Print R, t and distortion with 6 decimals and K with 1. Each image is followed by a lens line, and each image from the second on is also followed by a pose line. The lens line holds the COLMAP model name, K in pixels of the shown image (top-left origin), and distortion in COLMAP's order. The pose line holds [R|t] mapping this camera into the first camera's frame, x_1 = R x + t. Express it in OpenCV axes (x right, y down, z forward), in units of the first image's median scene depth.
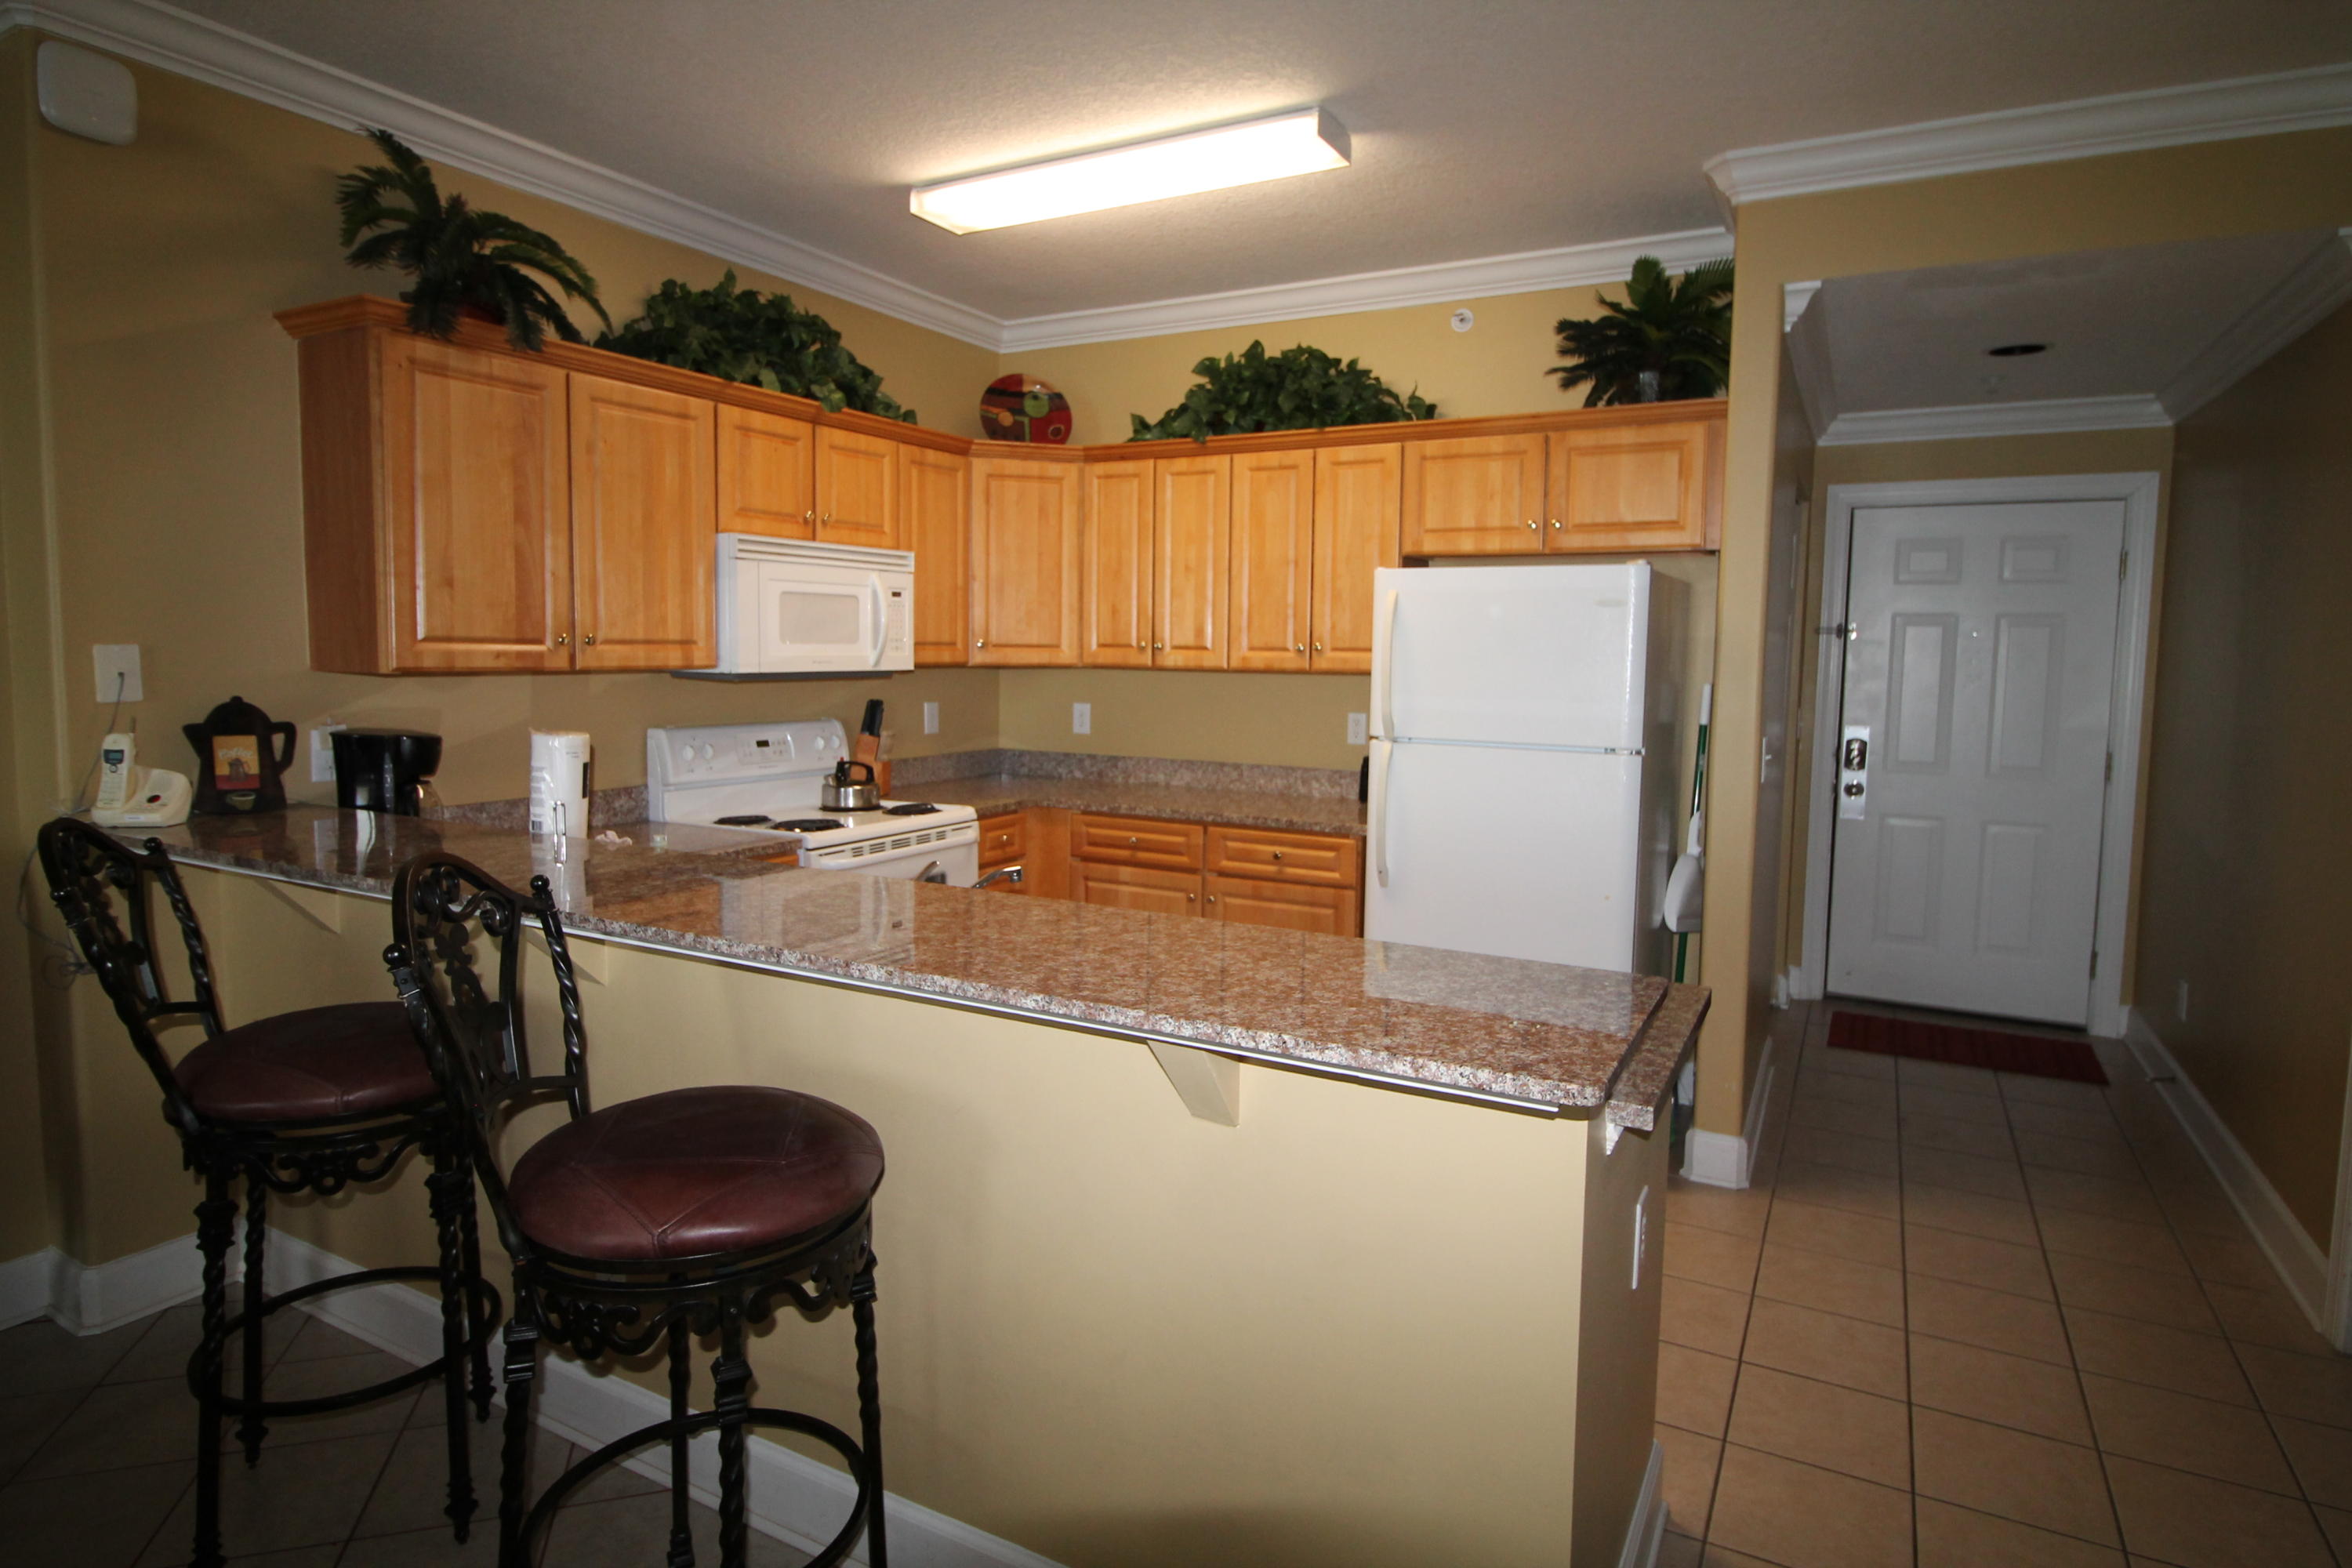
lens RADIAL K [[1286.7, 0, 1188.5], [0, 1286.7, 765.8], [0, 0, 1]] dist [-0.000558, -0.000881]
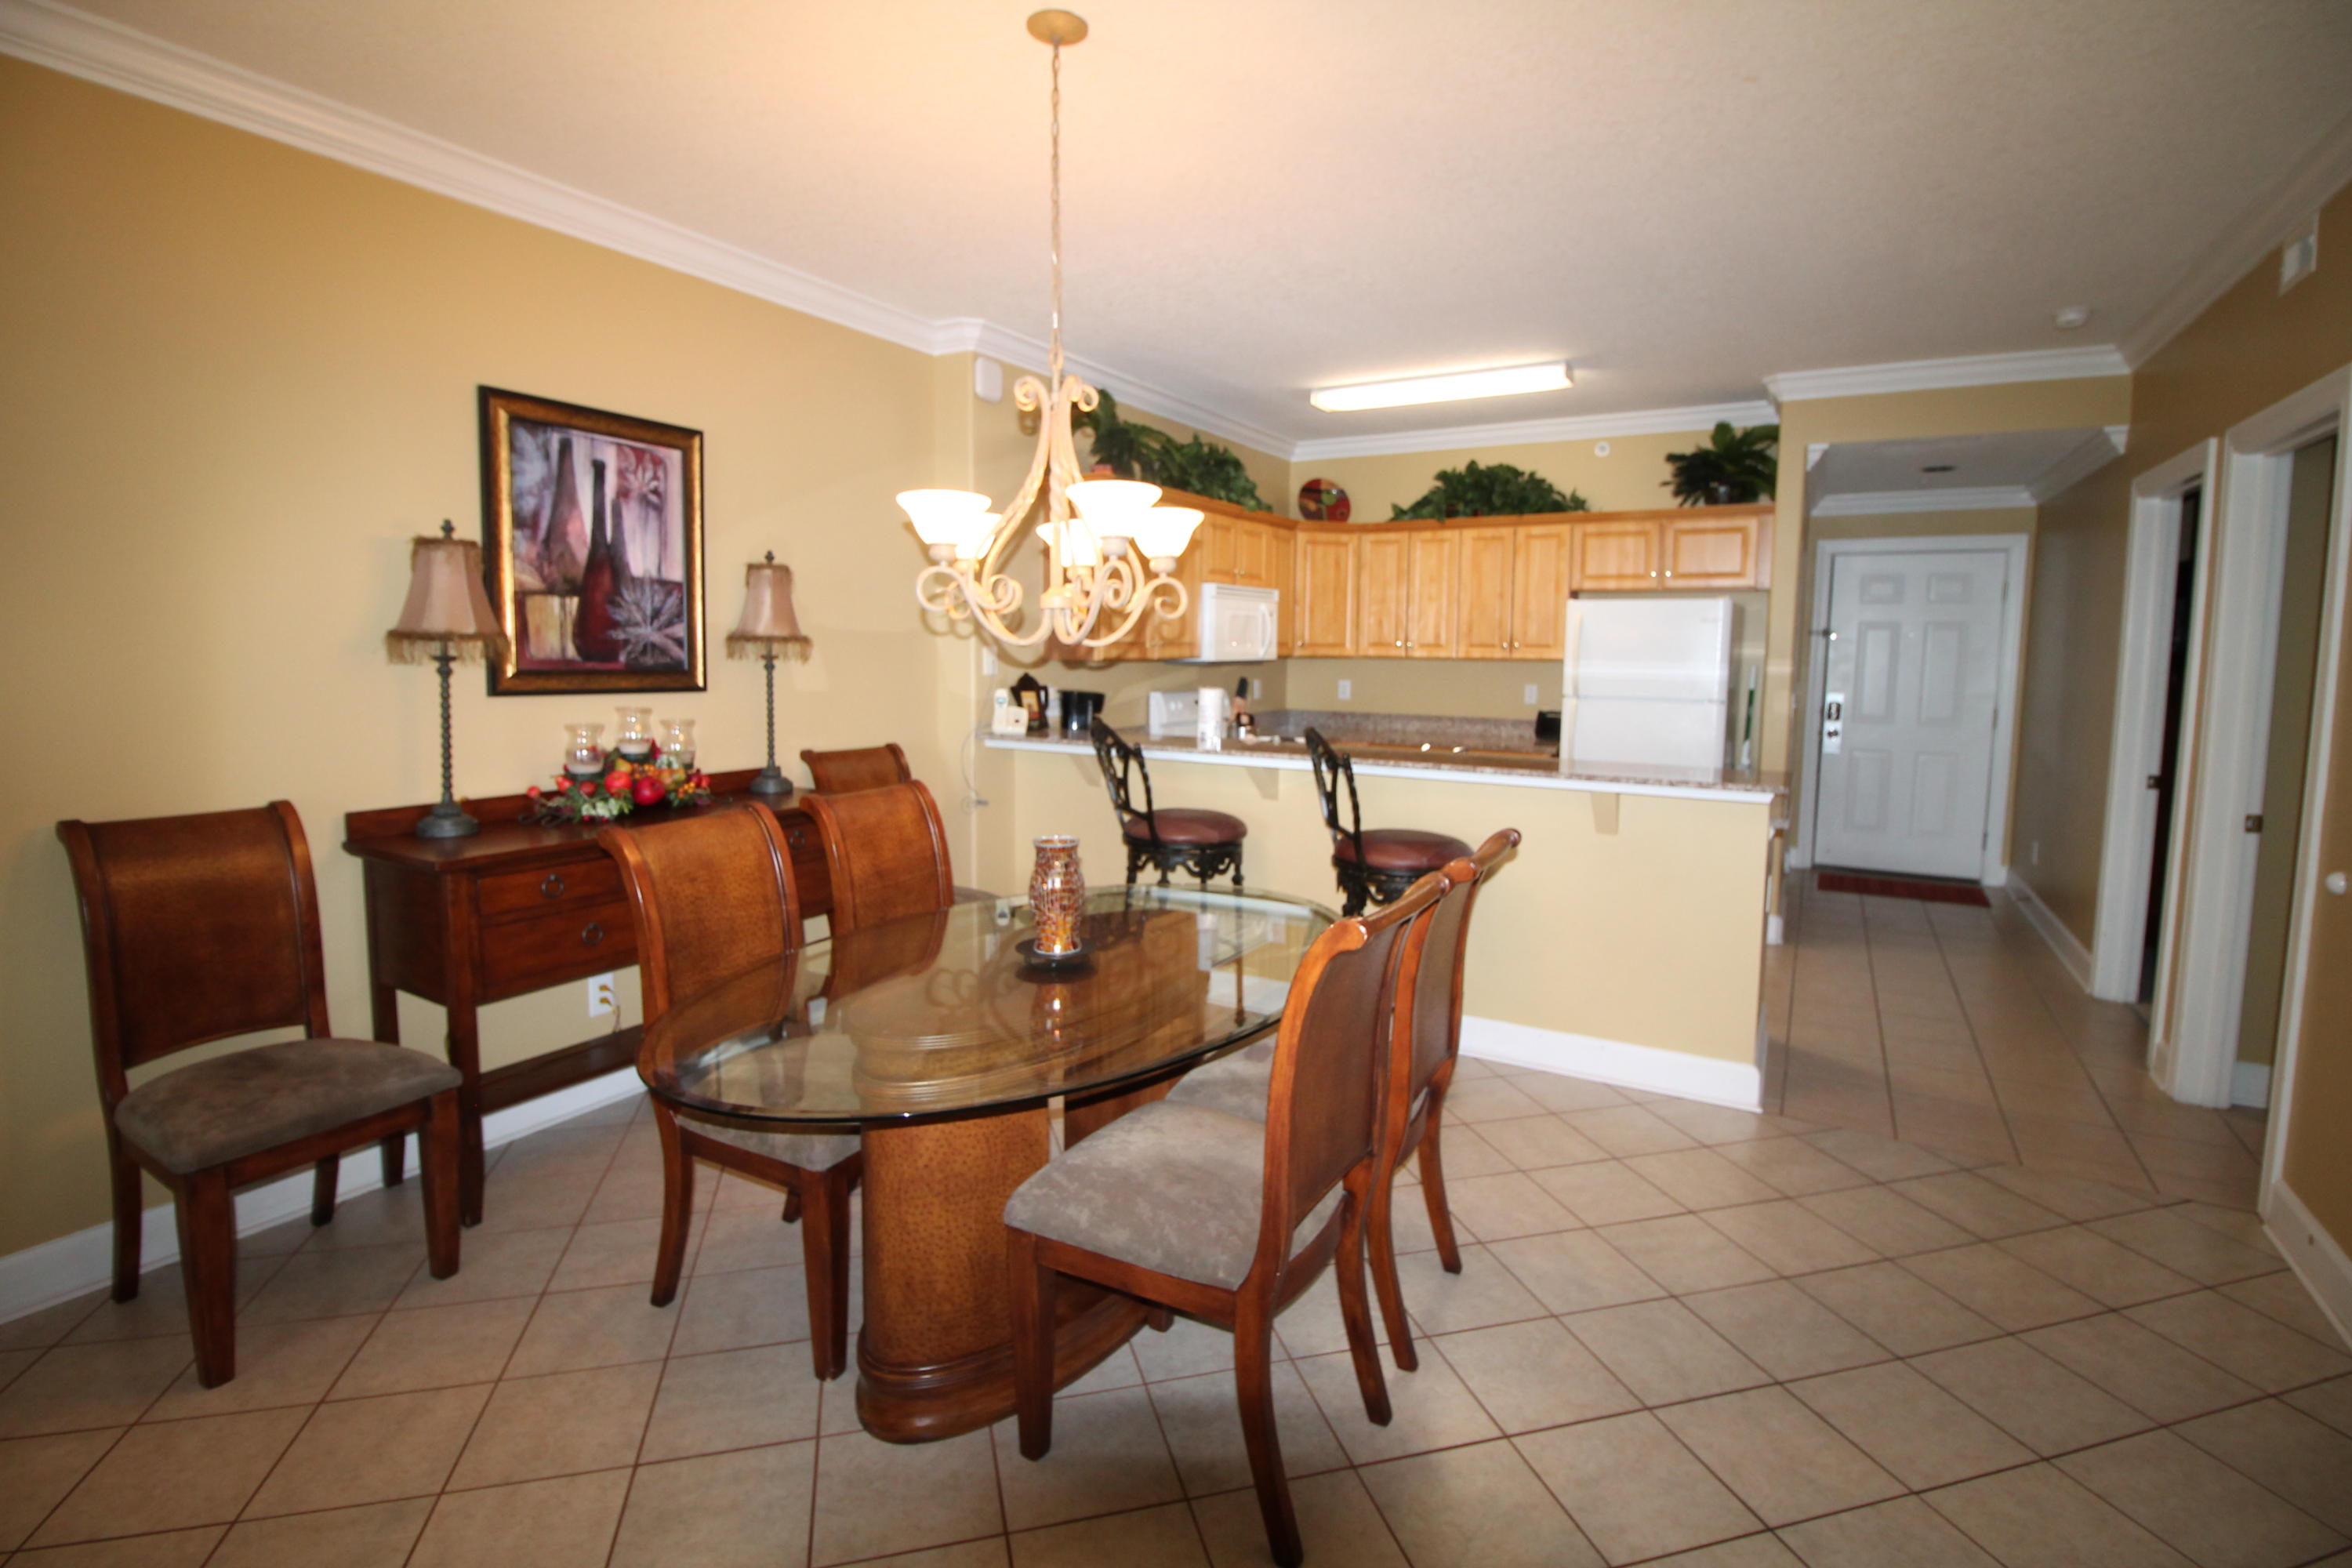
lens RADIAL K [[1111.8, 0, 1184.7], [0, 1111.8, 765.0], [0, 0, 1]] dist [-0.001055, -0.001087]
pose [[0.999650, -0.001891, -0.026378, -0.299684], [0.002292, 0.999883, 0.015147, 0.042482], [0.026347, -0.015202, 0.999537, -0.477034]]
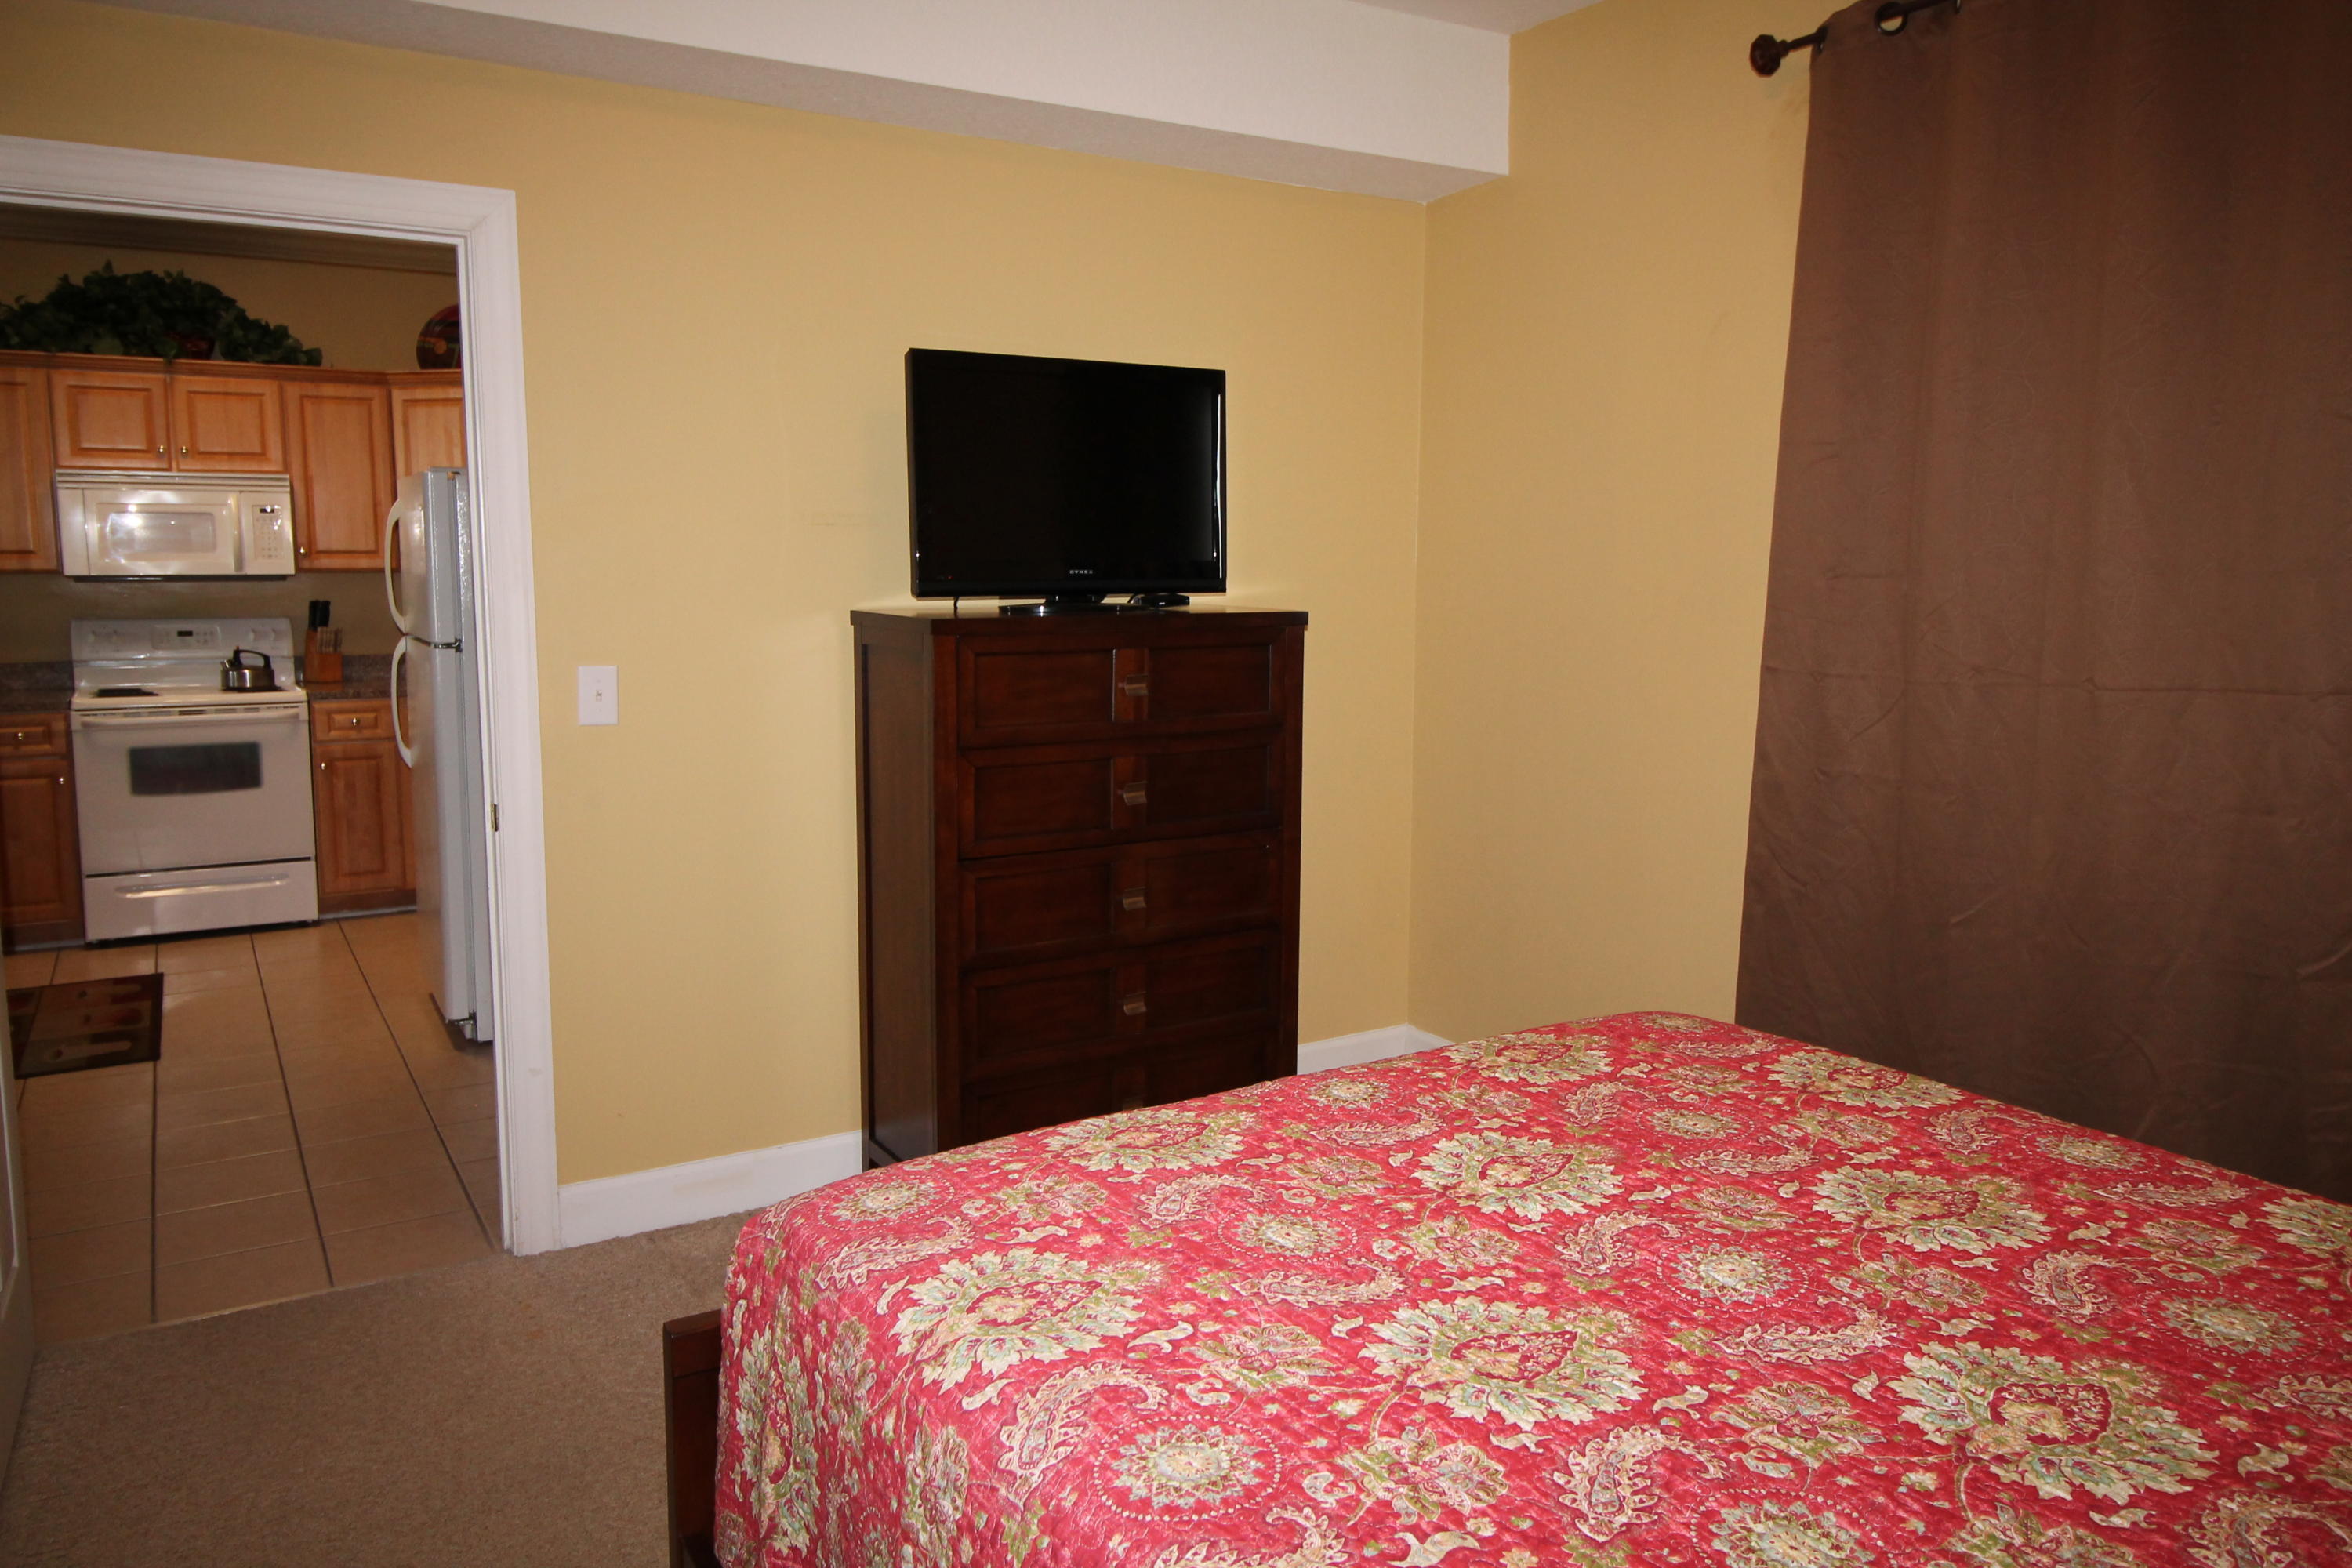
lens RADIAL K [[1664.9, 0, 1187.7], [0, 1664.9, 759.9], [0, 0, 1]] dist [0.004295, -0.005682]
pose [[0.857633, 0.057012, -0.511093, 1.294951], [-0.042864, 0.998302, 0.039432, -0.000225], [0.512473, -0.011911, 0.858621, 0.106757]]
